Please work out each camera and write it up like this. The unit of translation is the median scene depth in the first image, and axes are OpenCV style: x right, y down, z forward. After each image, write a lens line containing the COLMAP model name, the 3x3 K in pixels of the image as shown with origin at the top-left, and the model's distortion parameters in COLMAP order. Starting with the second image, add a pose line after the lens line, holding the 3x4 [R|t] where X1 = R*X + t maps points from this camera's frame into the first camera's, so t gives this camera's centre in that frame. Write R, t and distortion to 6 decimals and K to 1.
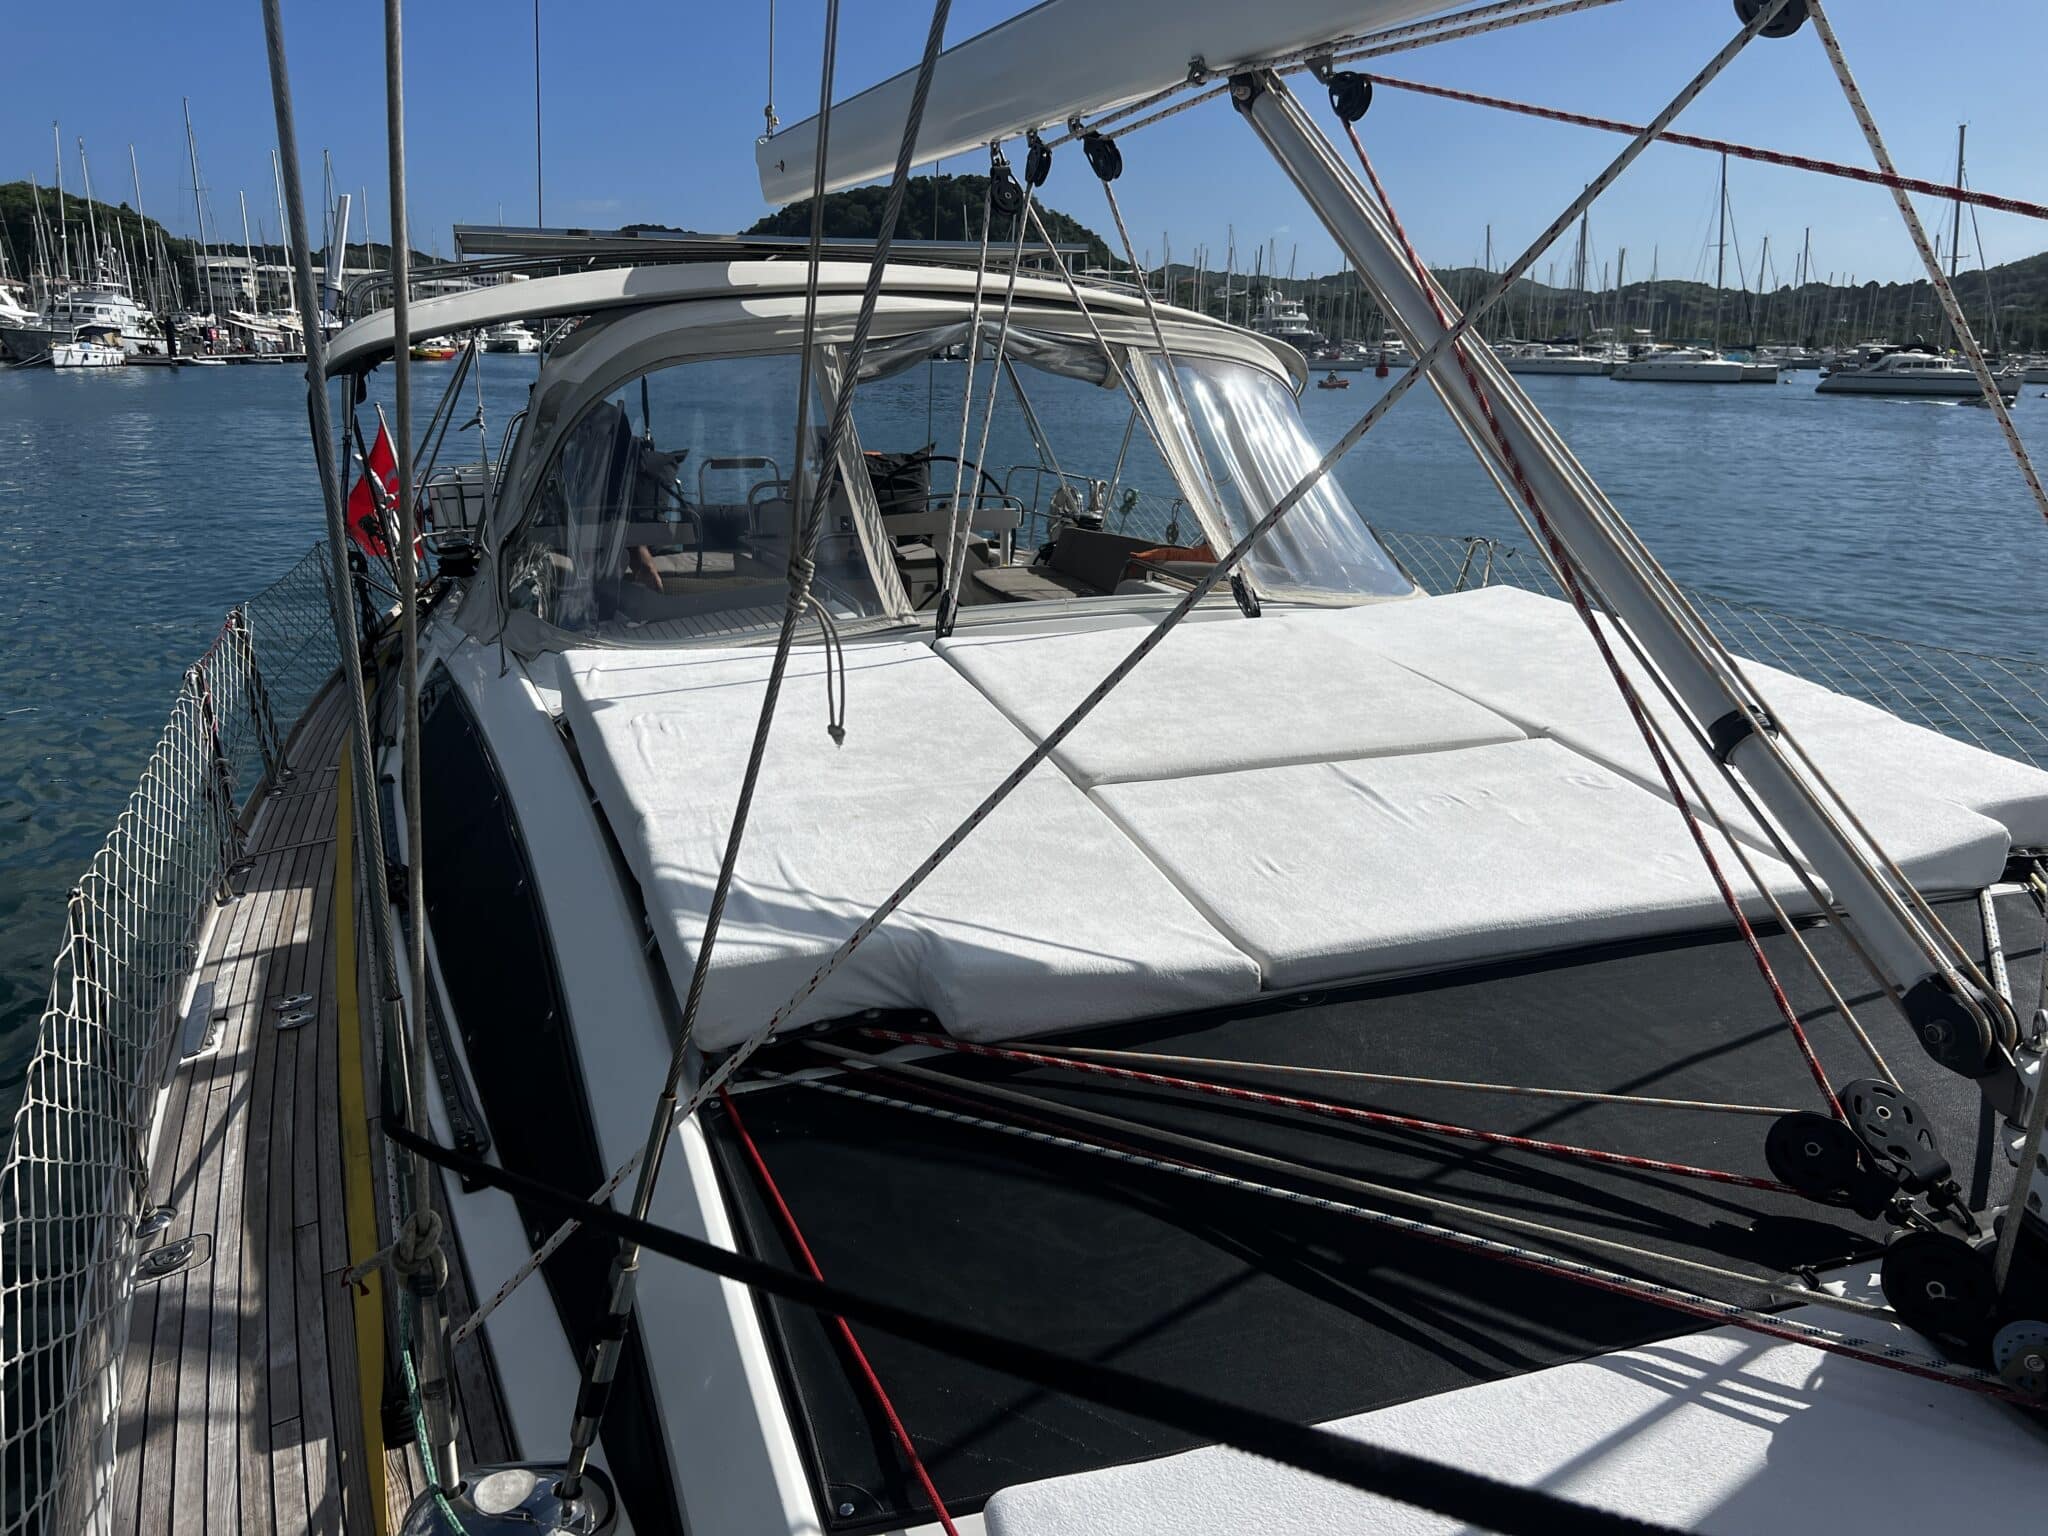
lens RADIAL K [[1541.4, 0, 1025.9], [0, 1541.4, 770.3], [0, 0, 1]] dist [0.020938, -0.001183]
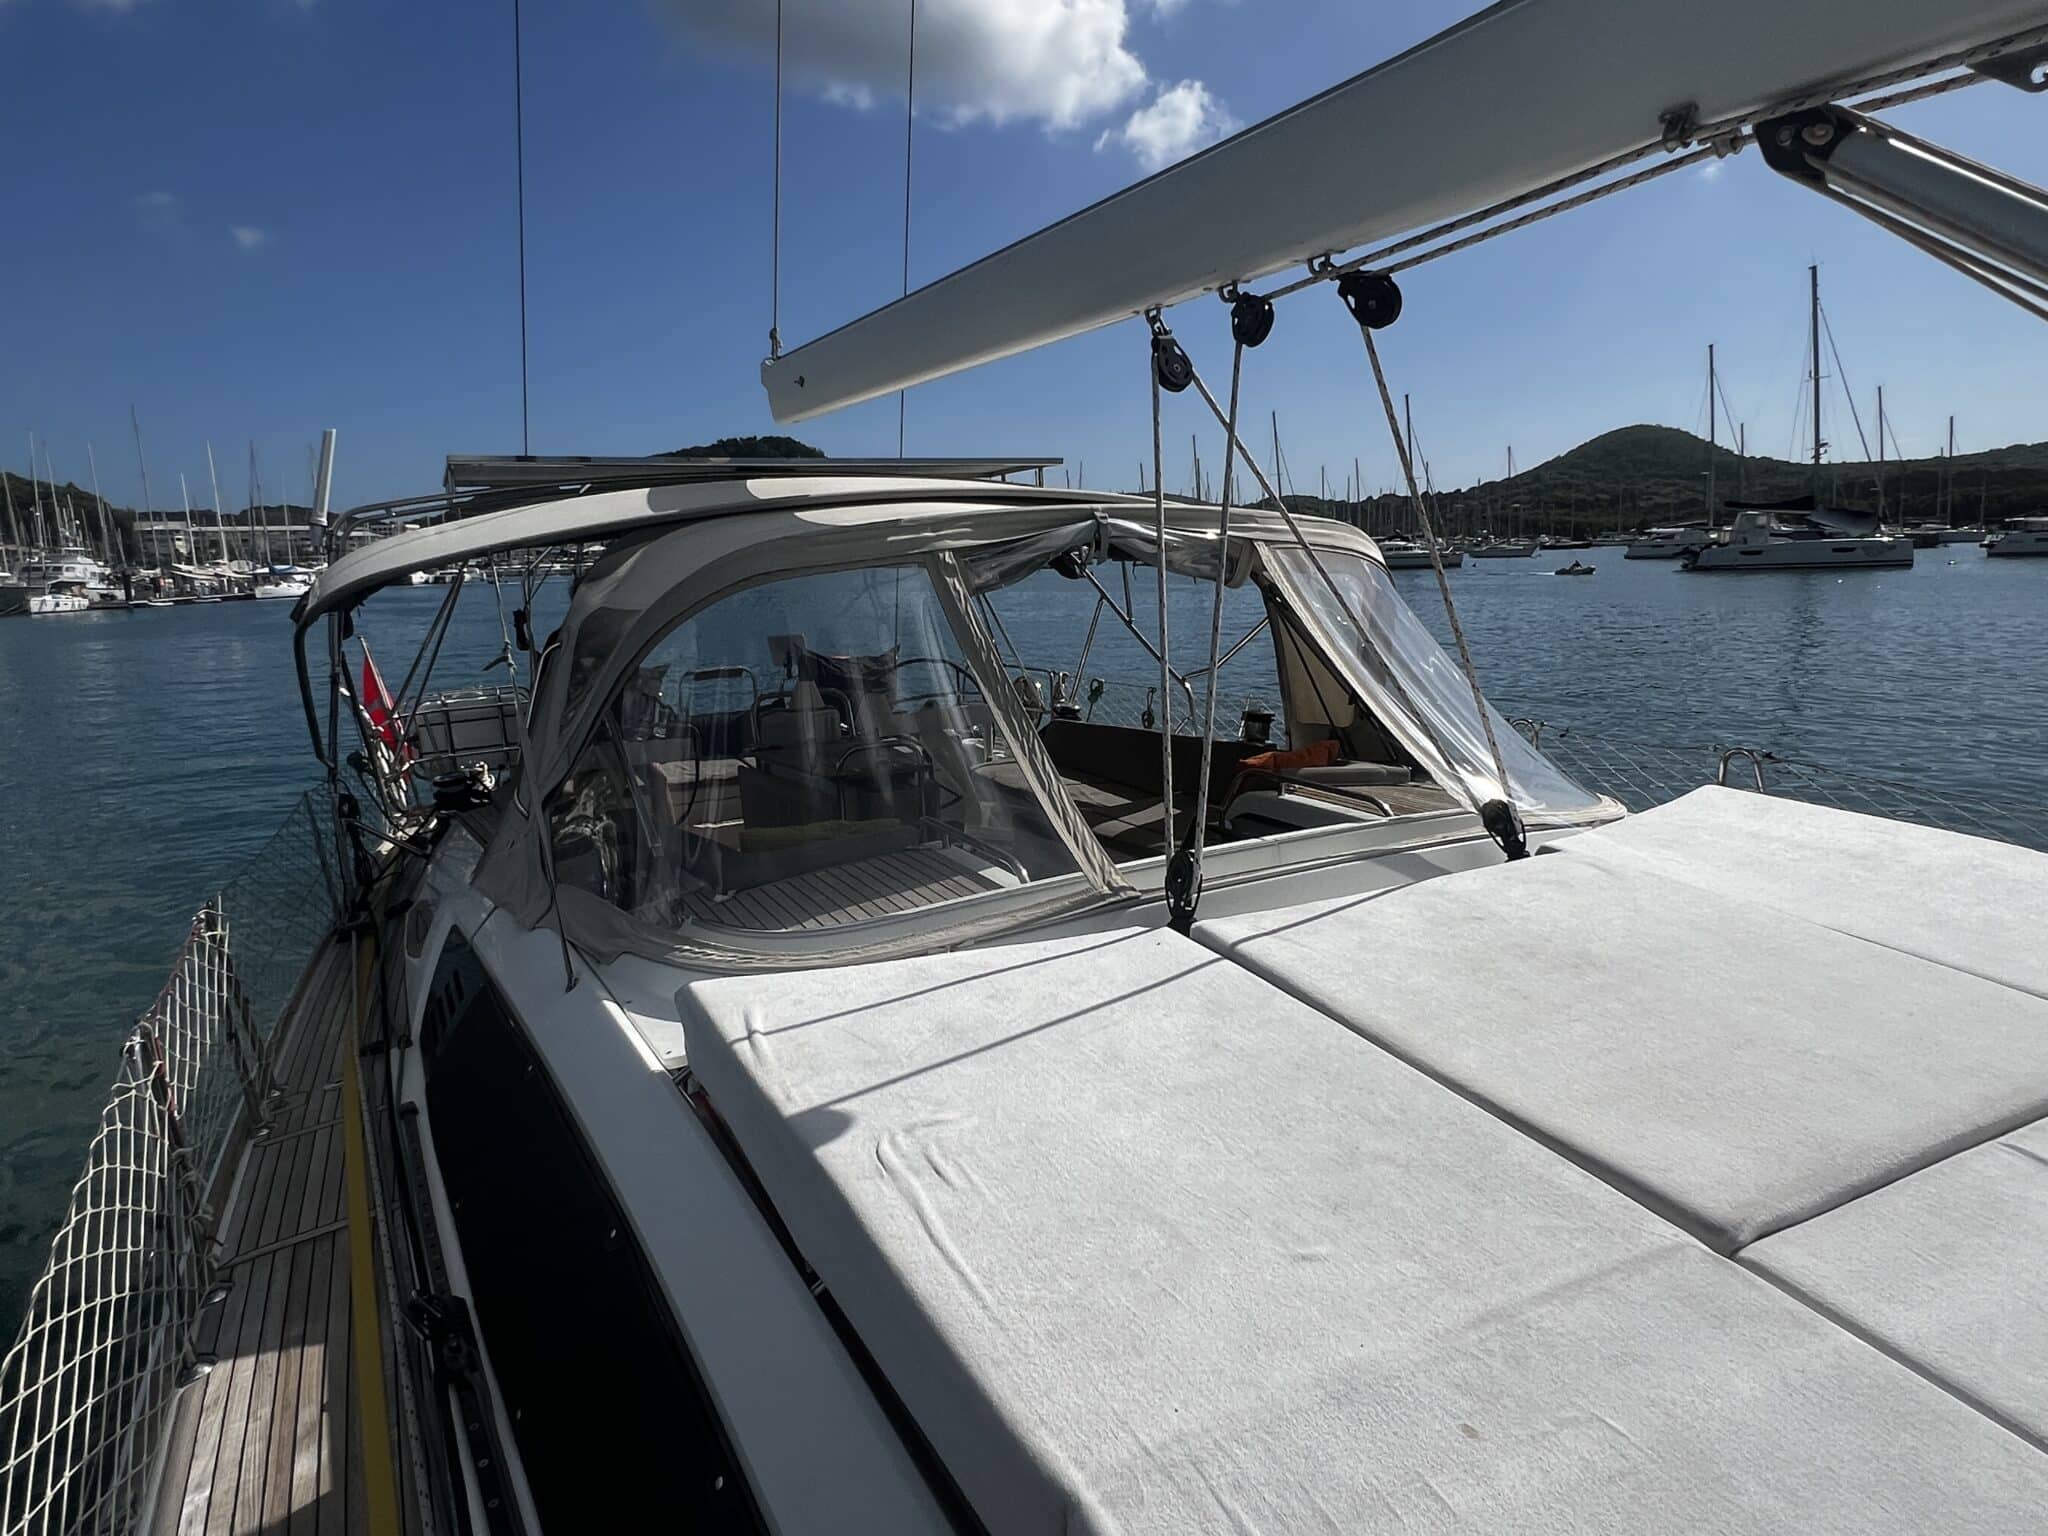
lens RADIAL K [[1204.2, 0, 1021.8], [0, 1204.2, 764.3], [0, 0, 1]] dist [-0.001240, -0.000917]
pose [[0.991176, -0.062381, 0.116958, -0.152889], [0.073581, 0.992847, -0.094020, -0.084590], [-0.110256, 0.101796, 0.988676, 0.317039]]
